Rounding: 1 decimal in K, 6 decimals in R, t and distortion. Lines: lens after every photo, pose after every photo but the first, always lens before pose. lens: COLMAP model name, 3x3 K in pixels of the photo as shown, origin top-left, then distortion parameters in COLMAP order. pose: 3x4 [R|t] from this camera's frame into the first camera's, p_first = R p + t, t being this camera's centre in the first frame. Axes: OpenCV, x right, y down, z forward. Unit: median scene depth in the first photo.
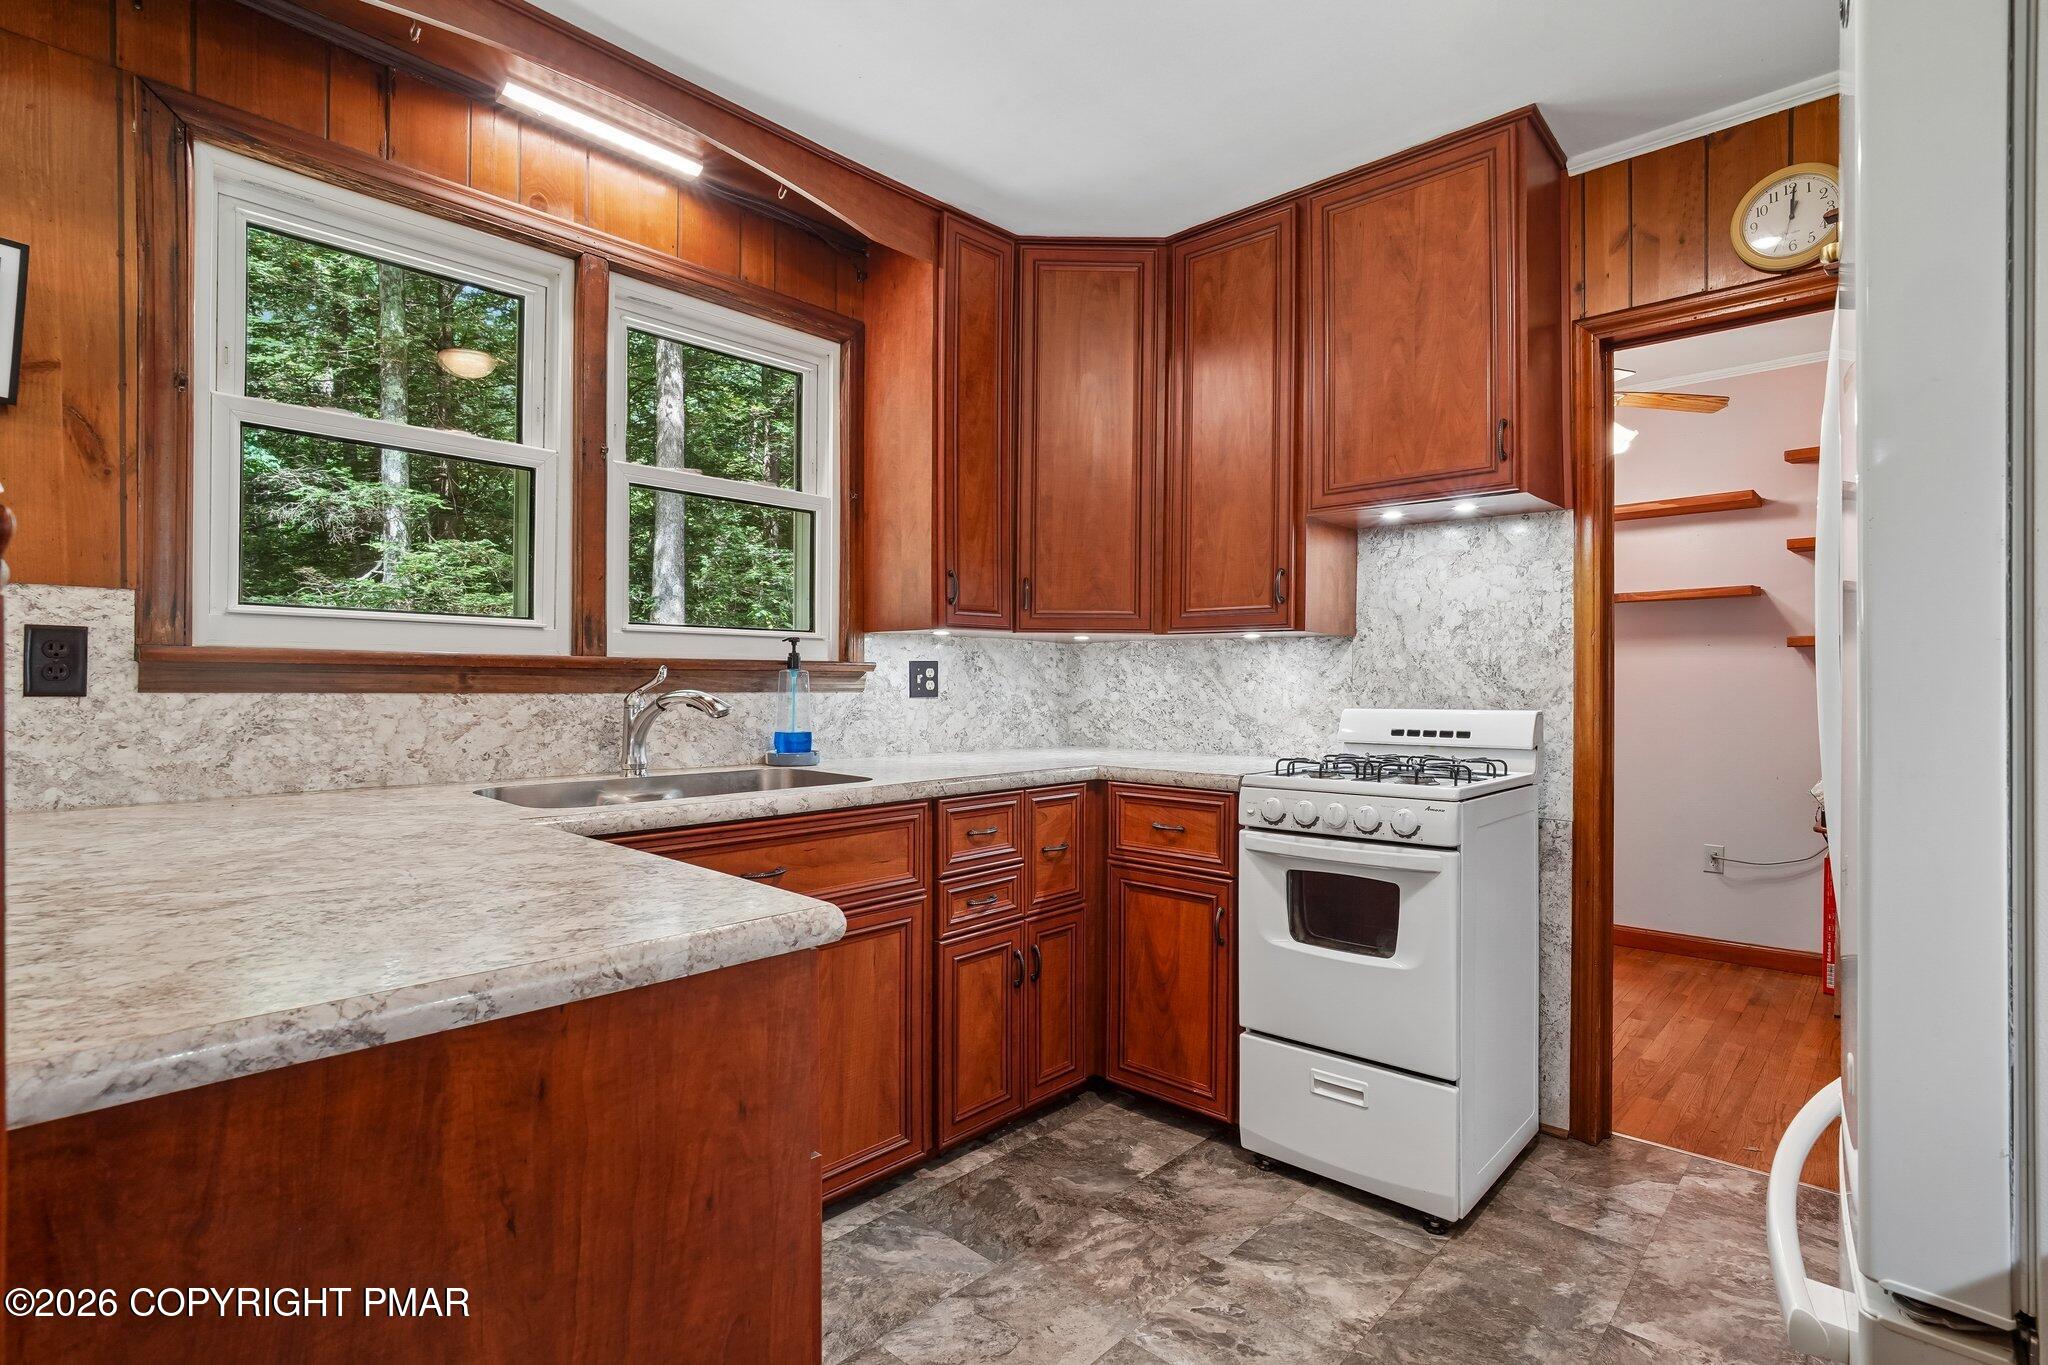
lens RADIAL K [[923.0, 0, 1068.8], [0, 923.0, 682.3], [0, 0, 1]] dist [-0.010019, 0.000695]
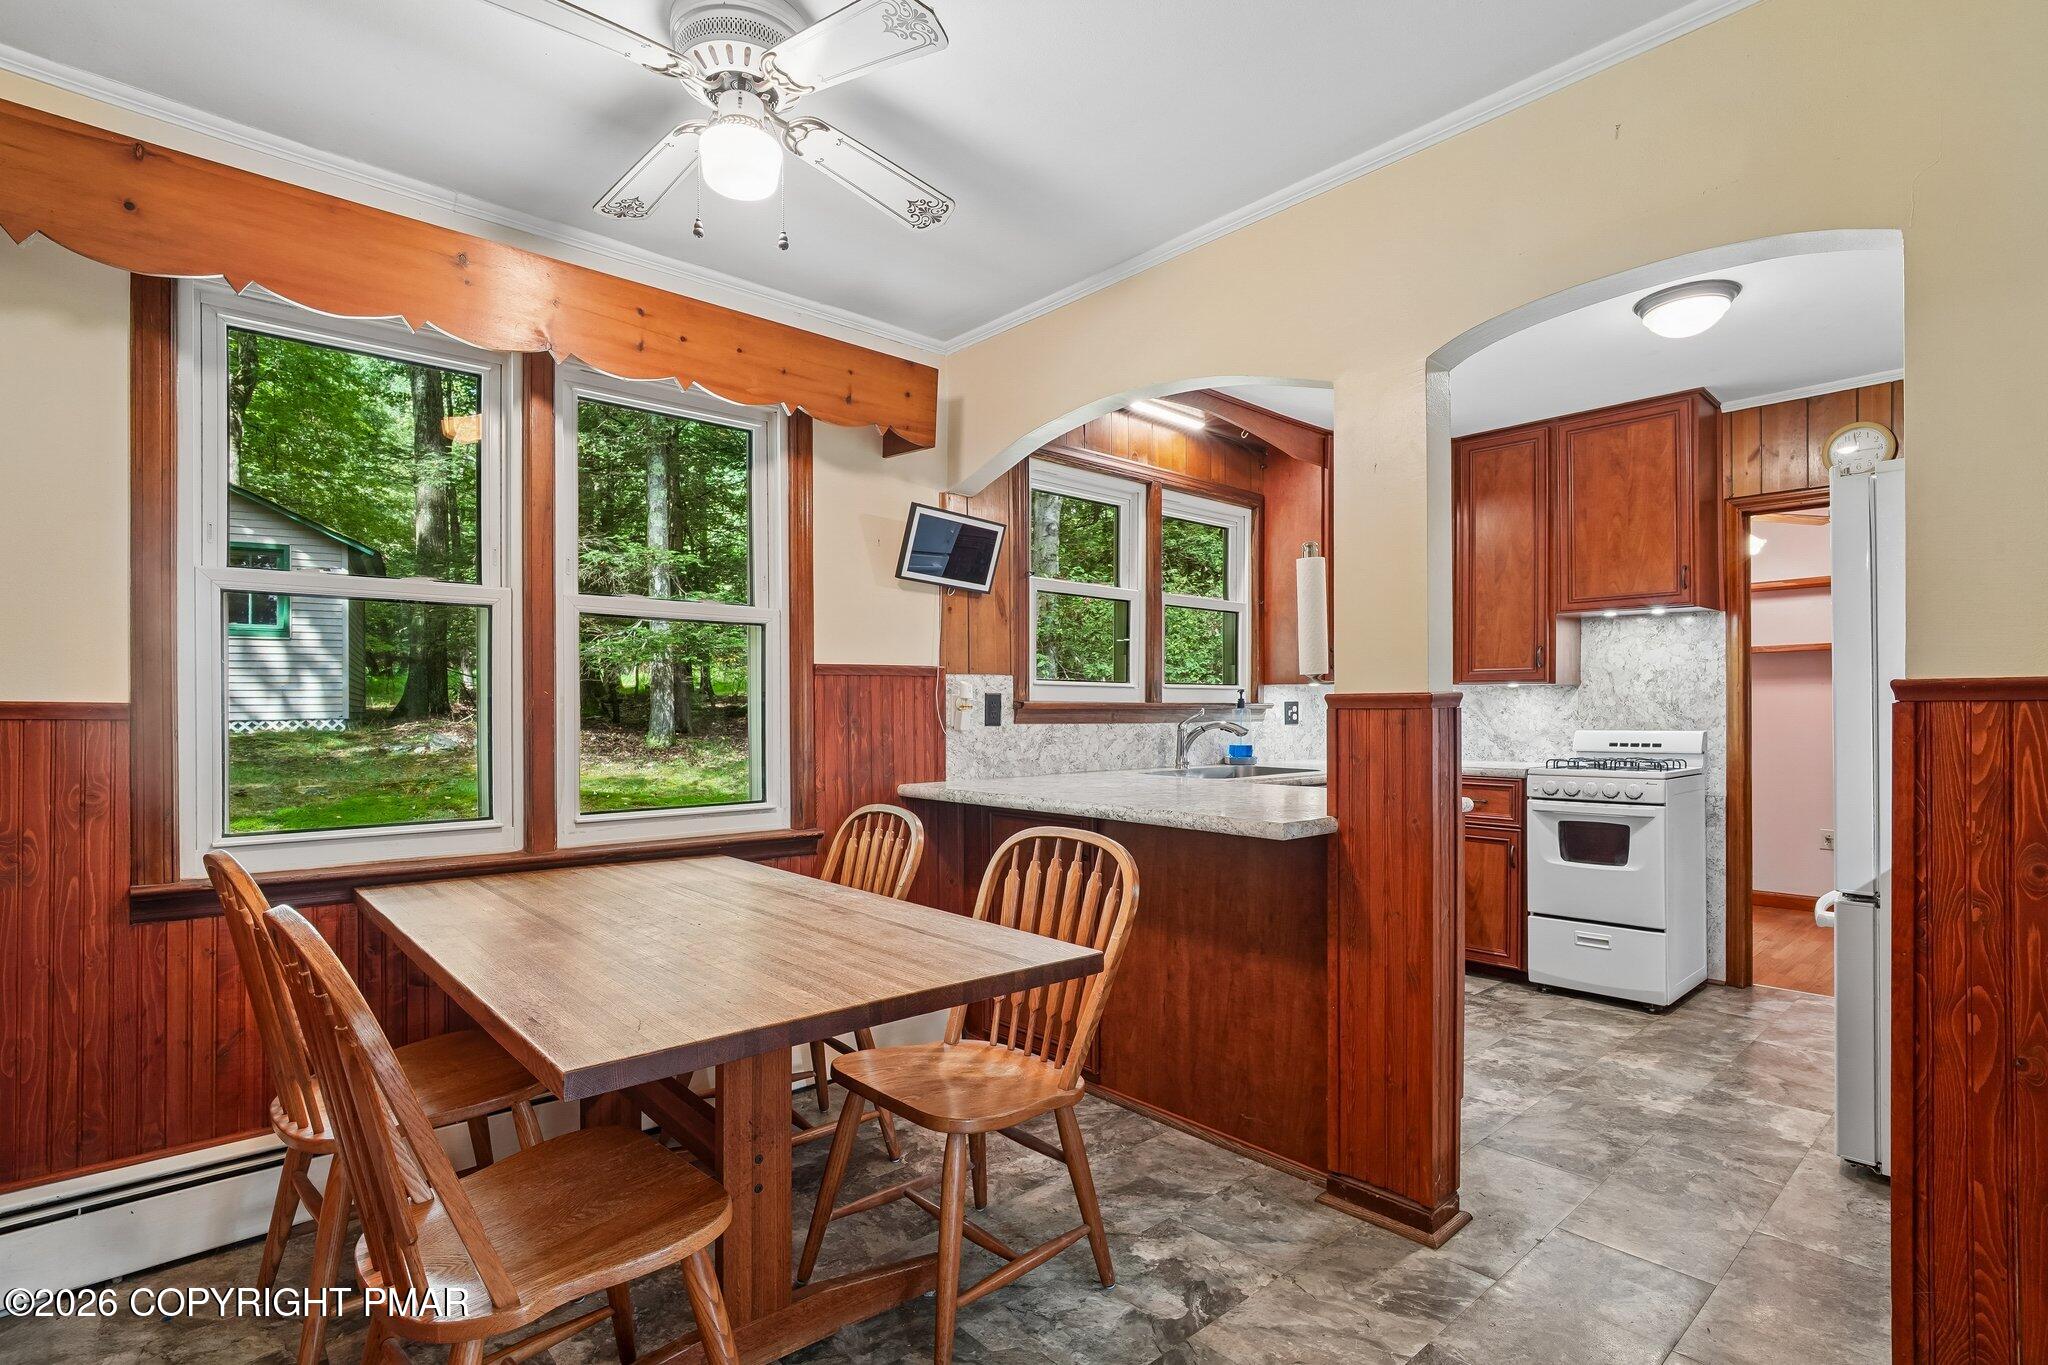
lens RADIAL K [[972.7, 0, 1060.0], [0, 972.7, 705.3], [0, 0, 1]] dist [-0.000644, 0.000684]
pose [[0.997037, -0.005628, -0.076722, -0.508626], [0.005449, 0.999982, -0.002545, -0.017466], [0.076735, 0.002119, 0.997049, -0.832572]]
